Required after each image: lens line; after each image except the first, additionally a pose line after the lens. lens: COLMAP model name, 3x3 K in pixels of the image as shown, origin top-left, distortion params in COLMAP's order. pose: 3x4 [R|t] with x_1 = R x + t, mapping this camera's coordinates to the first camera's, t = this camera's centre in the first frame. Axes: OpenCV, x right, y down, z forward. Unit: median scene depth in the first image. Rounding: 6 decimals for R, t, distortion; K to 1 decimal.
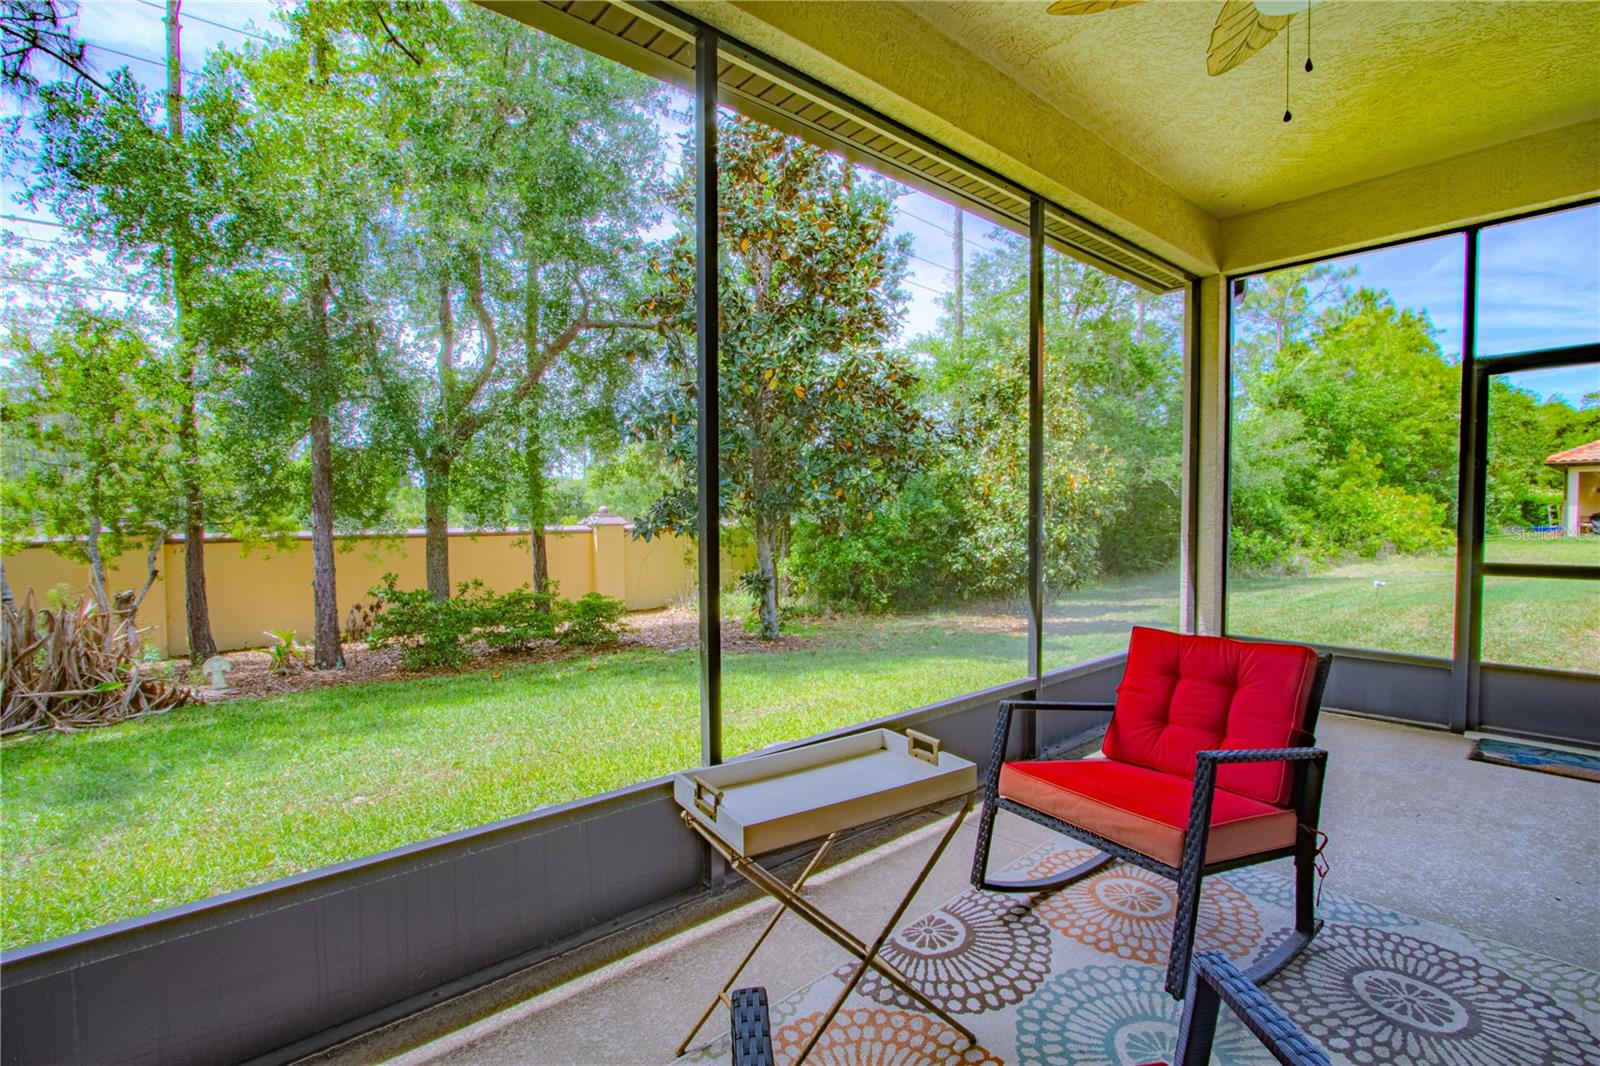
lens RADIAL K [[725.0, 0, 795.7], [0, 725.0, 543.5], [0, 0, 1]] dist [0.003399, -0.001110]
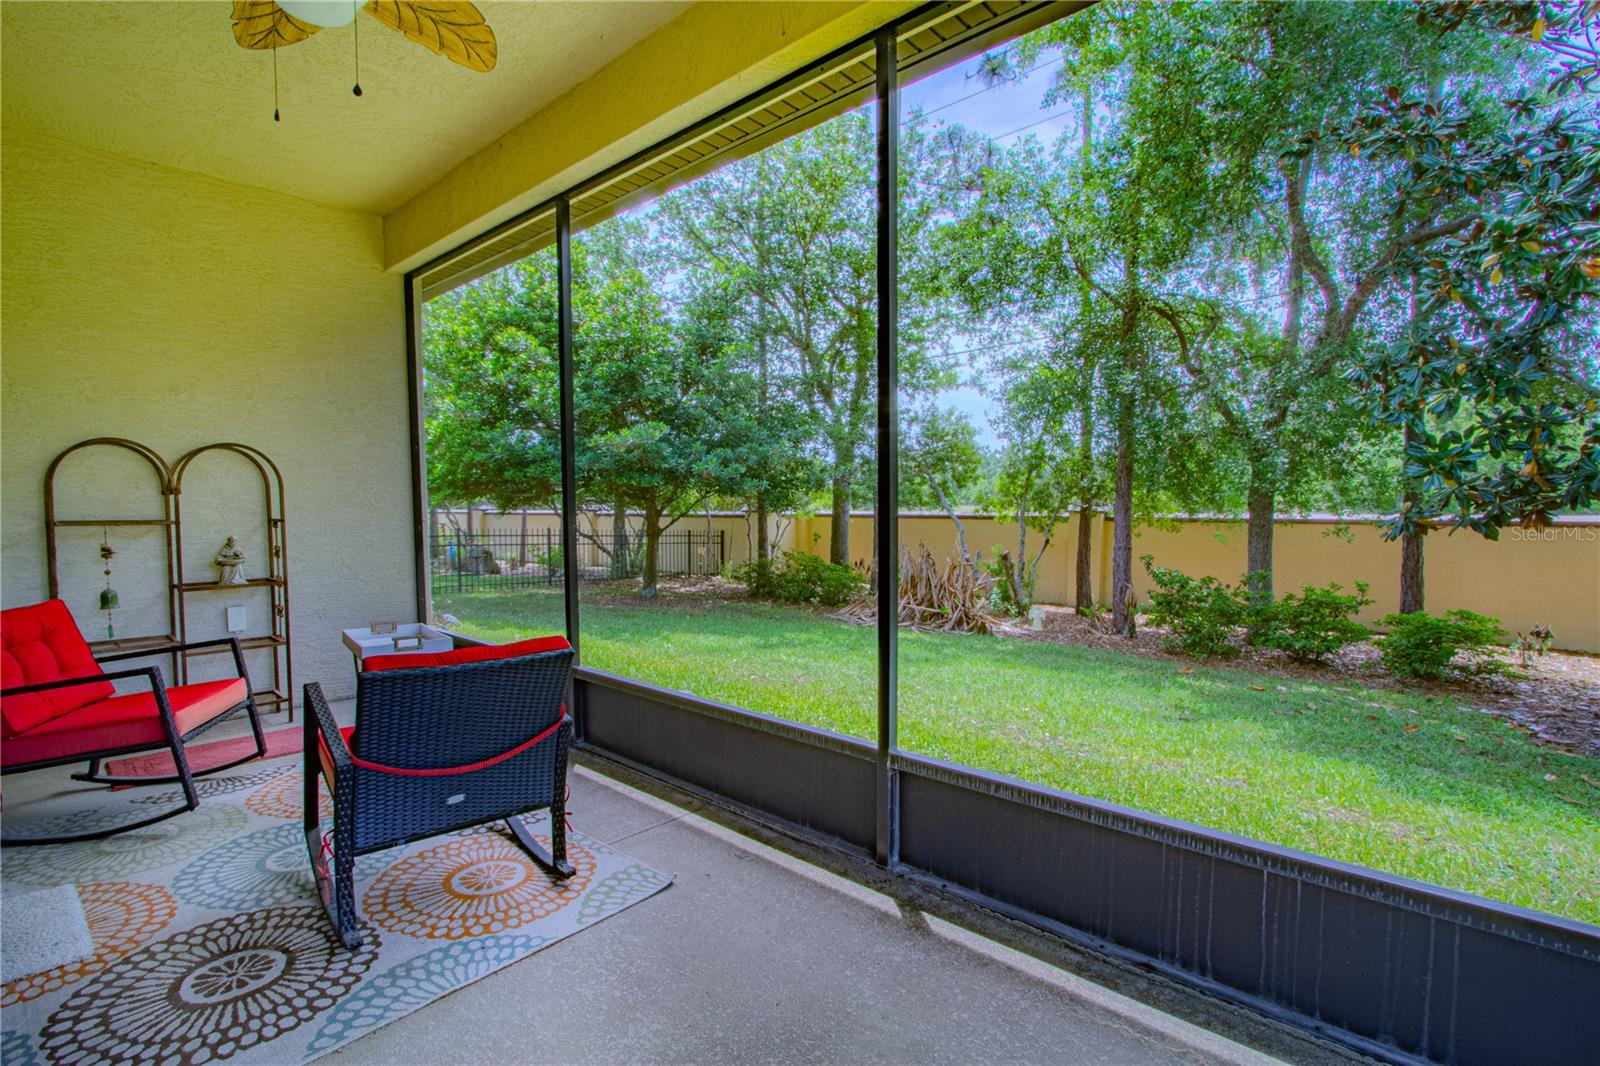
lens RADIAL K [[728.4, 0, 804.7], [0, 728.4, 541.0], [0, 0, 1]] dist [-0.009296, 0.000351]
pose [[0.140340, 0.057418, -0.988437, 1.803740], [-0.035884, 0.997956, 0.052876, -0.073423], [0.989453, 0.028048, 0.142114, 1.524271]]
